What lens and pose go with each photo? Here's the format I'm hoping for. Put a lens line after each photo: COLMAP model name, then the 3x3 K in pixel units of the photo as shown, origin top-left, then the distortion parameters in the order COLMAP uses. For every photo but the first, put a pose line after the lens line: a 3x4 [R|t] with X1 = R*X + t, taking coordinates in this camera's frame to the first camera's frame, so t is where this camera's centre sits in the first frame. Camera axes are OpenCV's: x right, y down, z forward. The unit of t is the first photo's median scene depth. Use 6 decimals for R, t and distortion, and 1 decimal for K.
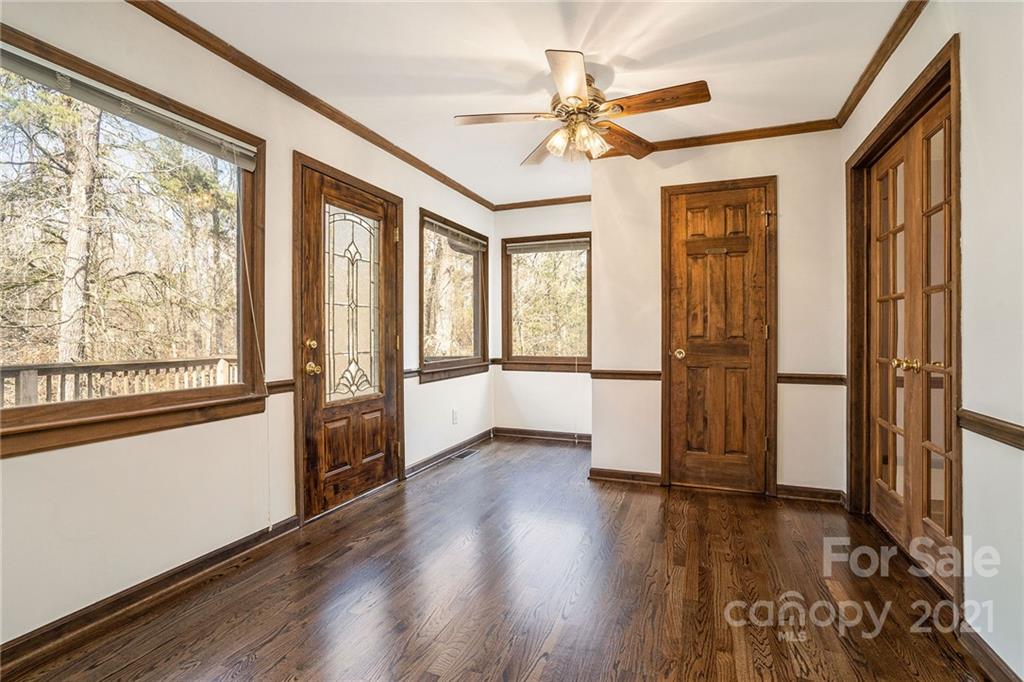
lens RADIAL K [[481.6, 0, 508.6], [0, 481.6, 336.9], [0, 0, 1]] dist [-0.042942, 0.010601]
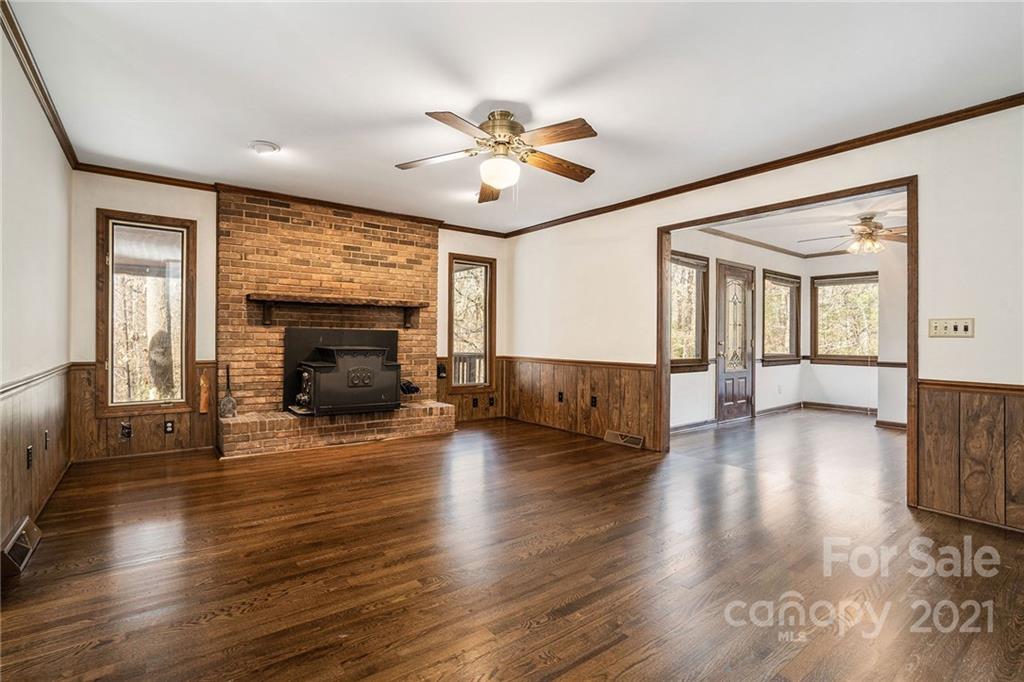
lens RADIAL K [[481.6, 0, 509.0], [0, 481.6, 335.1], [0, 0, 1]] dist [-0.042942, 0.010601]
pose [[0.861906, 0.006643, -0.507024, -0.085750], [-0.013489, 0.999861, -0.009830, 0.008317], [0.506888, 0.015312, 0.861876, -0.877826]]
